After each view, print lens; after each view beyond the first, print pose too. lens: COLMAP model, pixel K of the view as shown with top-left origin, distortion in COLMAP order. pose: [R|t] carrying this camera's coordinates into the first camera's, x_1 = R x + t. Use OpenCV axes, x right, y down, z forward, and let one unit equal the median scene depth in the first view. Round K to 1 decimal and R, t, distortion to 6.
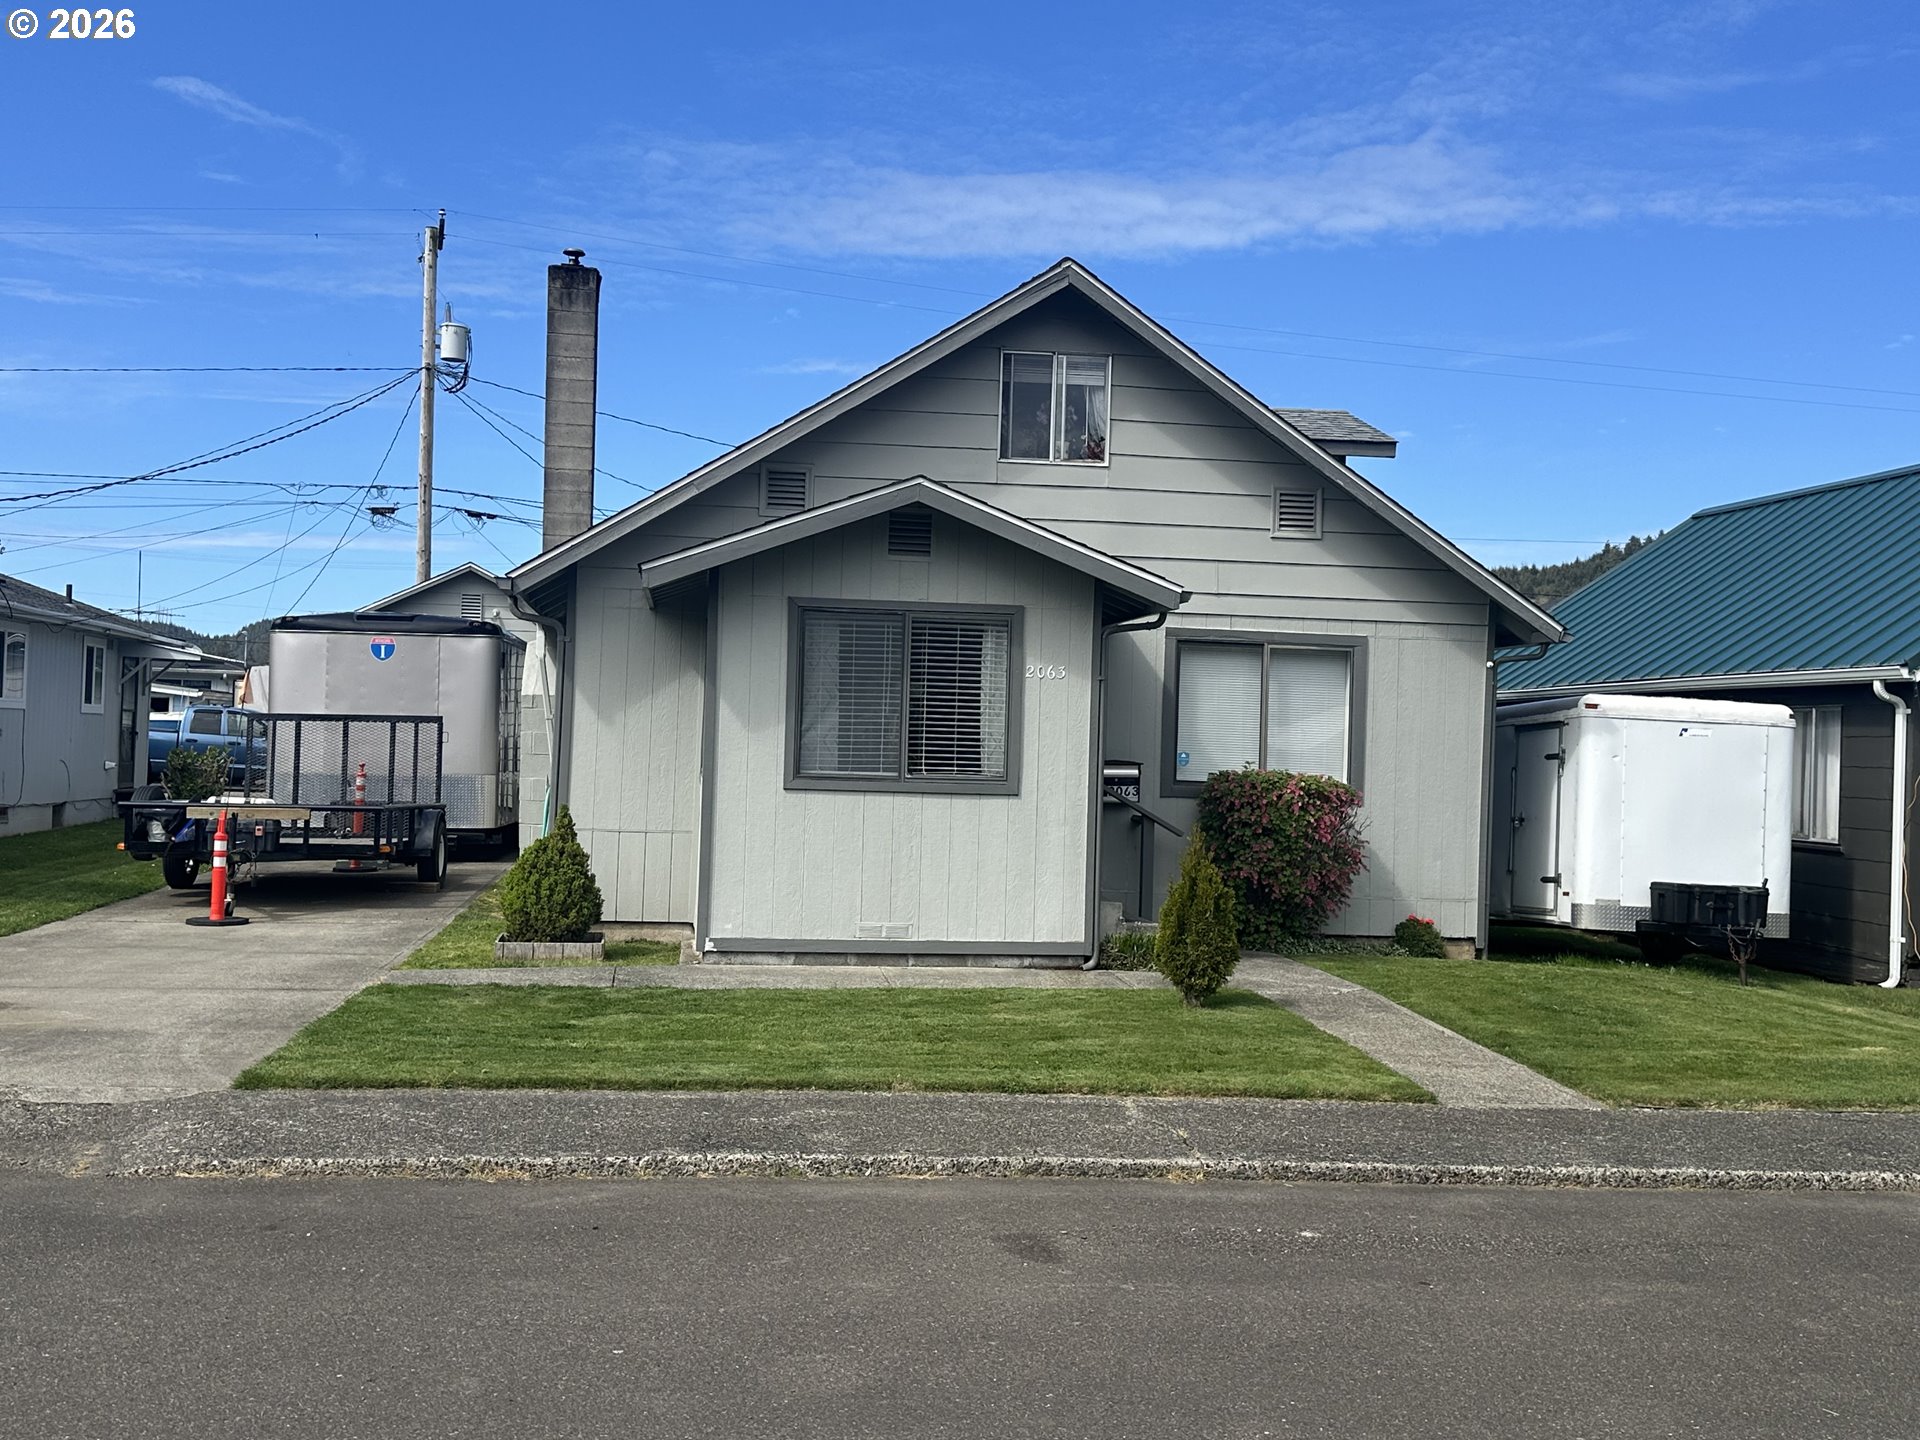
lens RADIAL K [[2059.0, 0, 901.8], [0, 2059.0, 717.9], [0, 0, 1]] dist [0.223137, -0.498185]
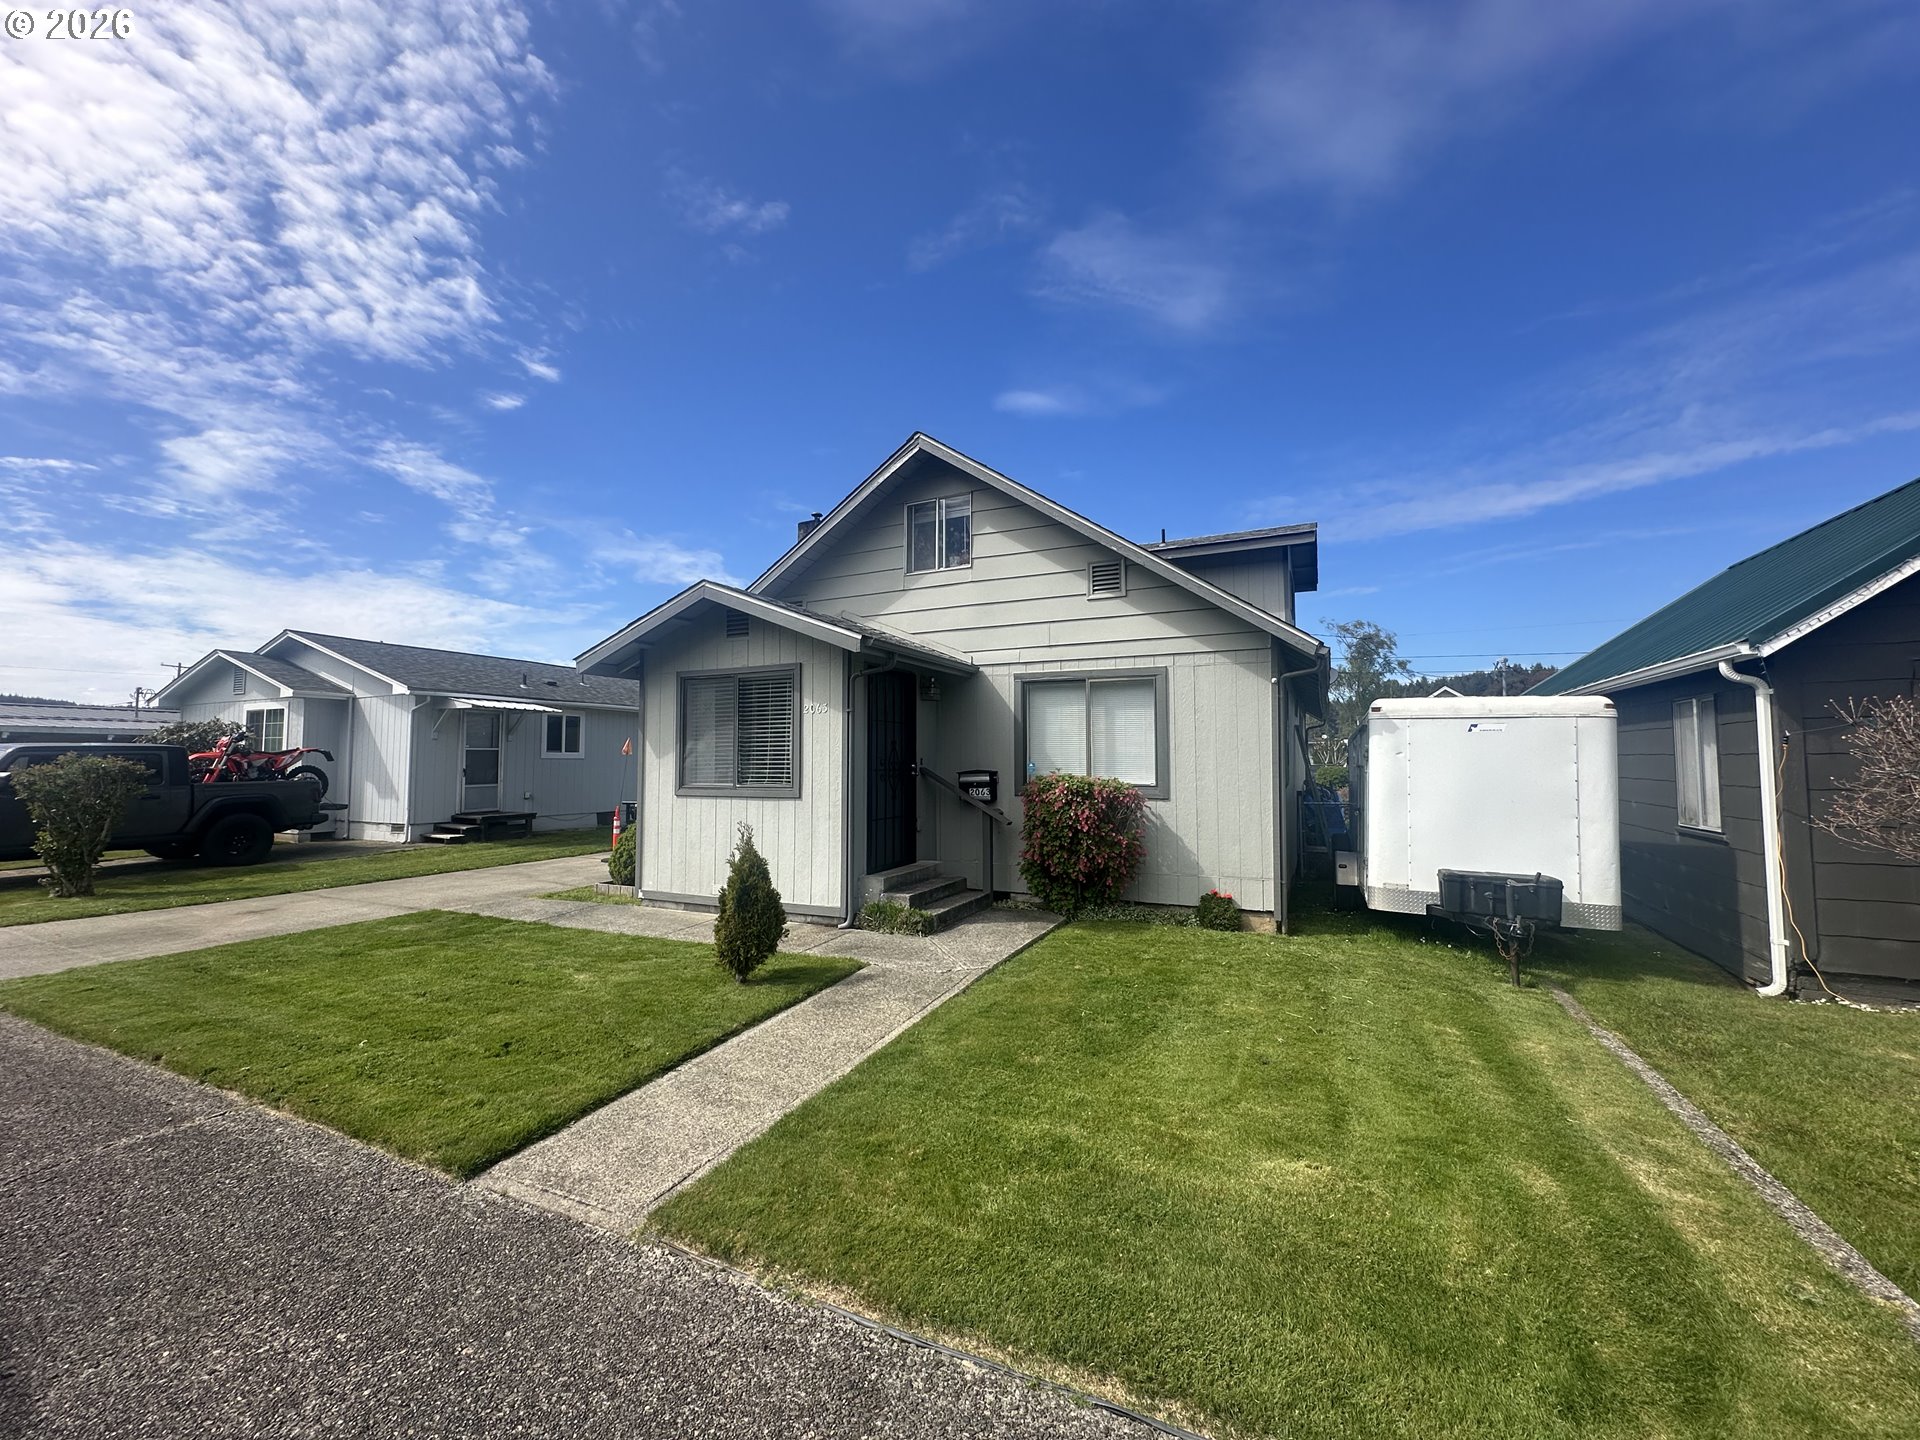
lens RADIAL K [[797.6, 0, 945.2], [0, 797.6, 719.8], [0, 0, 1]] dist [0.000186, -0.000402]
pose [[0.827567, -0.064386, -0.557663, 0.391802], [0.034841, 0.997377, -0.063449, 0.019891], [0.560285, 0.033079, 0.827639, 0.537159]]
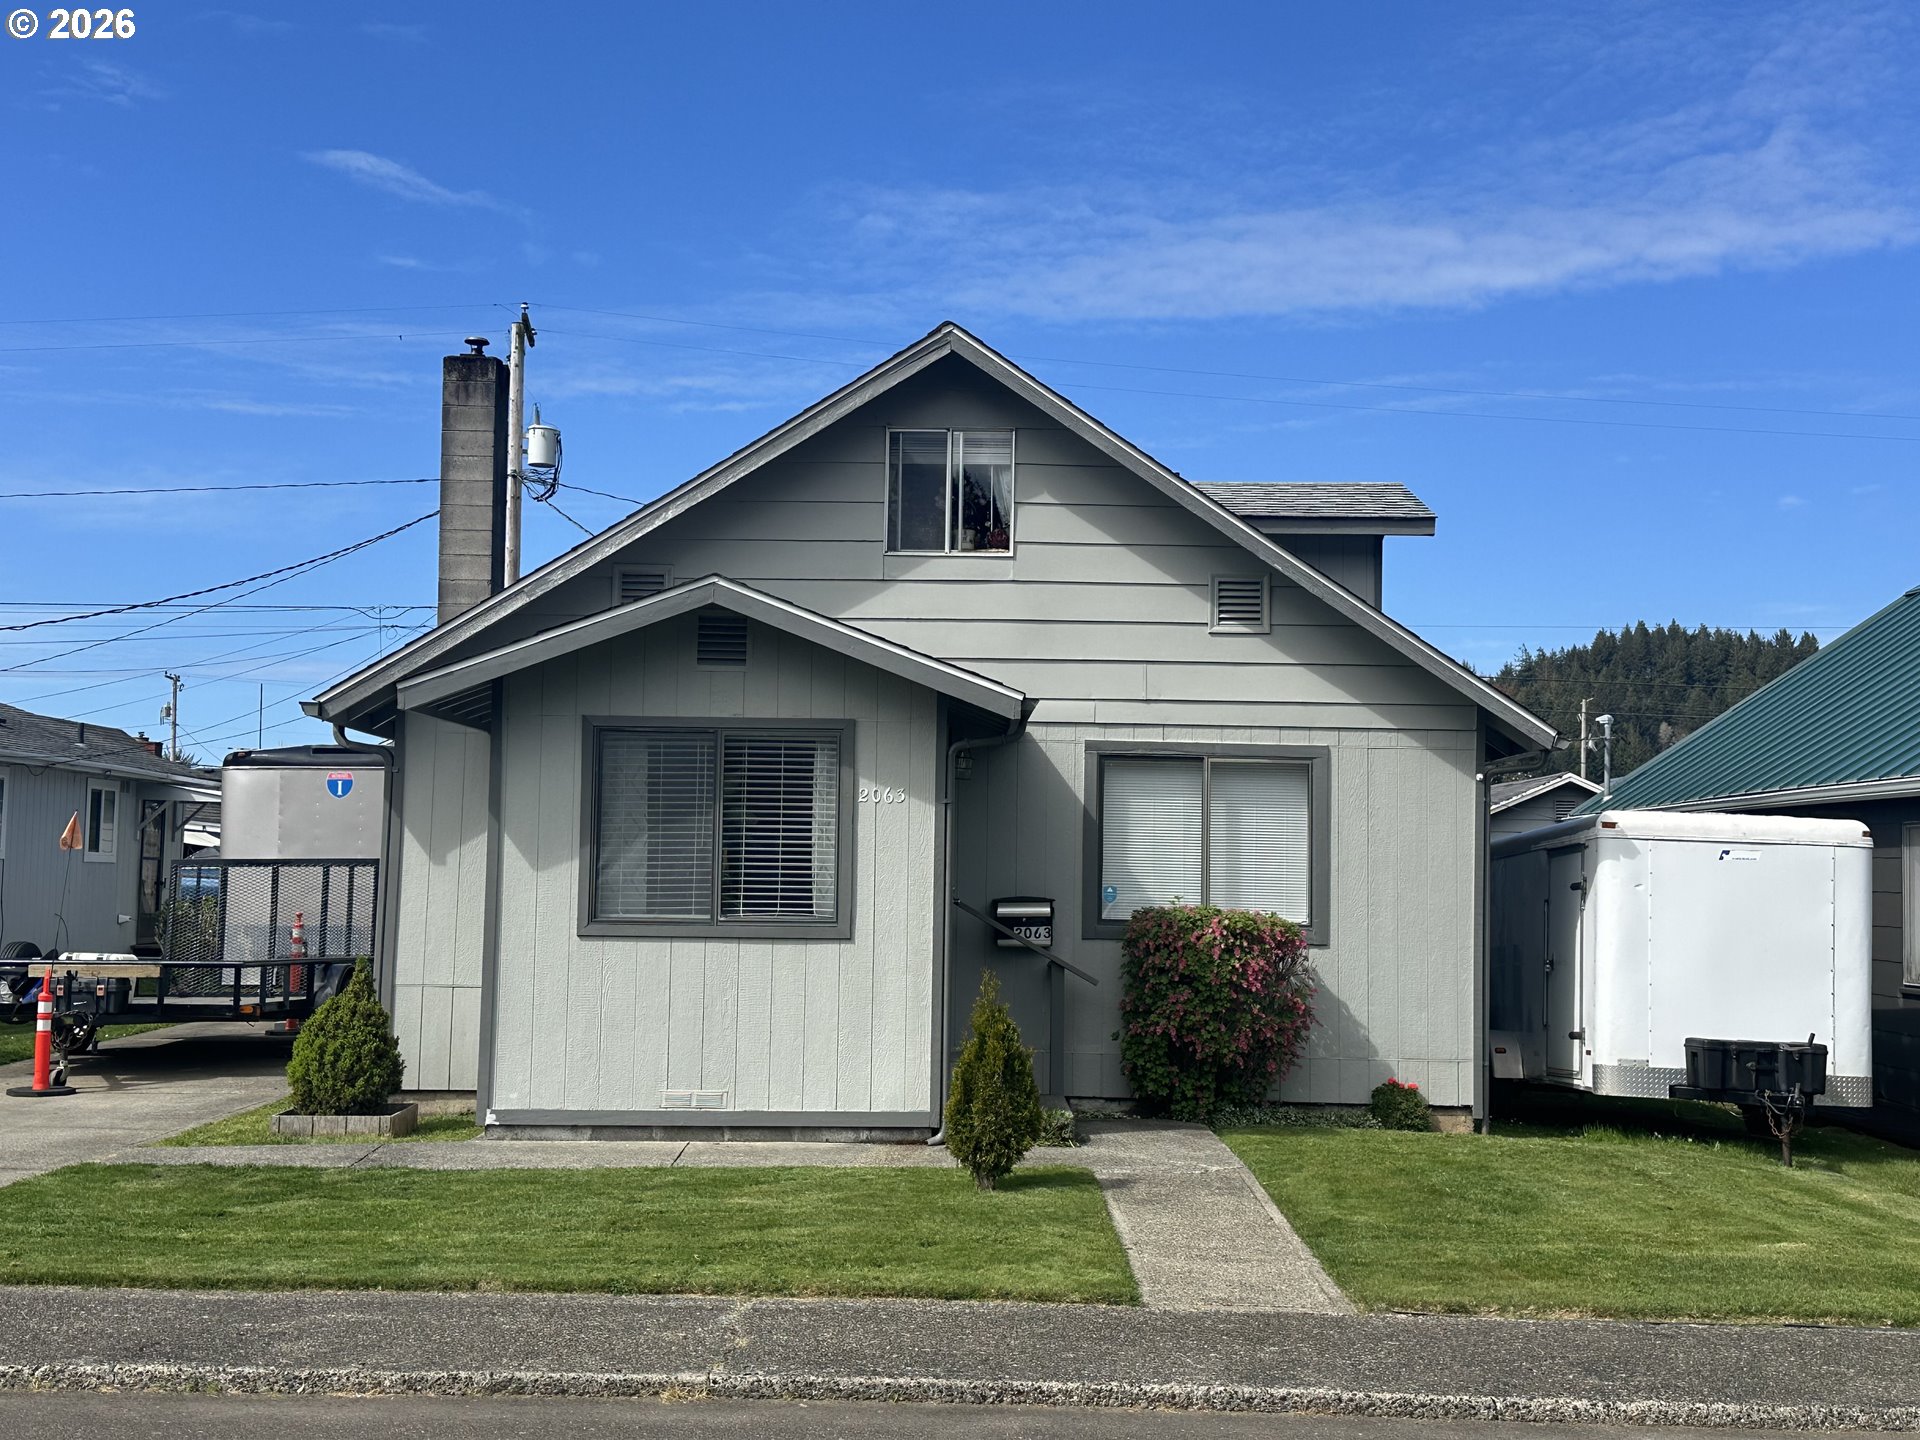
lens RADIAL K [[2345.4, 0, 960.0], [0, 2345.4, 720.0], [0, 0, 1]] dist [0.220487, -0.531941]
pose [[0.989671, -0.024000, -0.141334, 0.217032], [0.015974, 0.998209, -0.057651, 0.003179], [0.142464, 0.054798, 0.988282, 0.028923]]
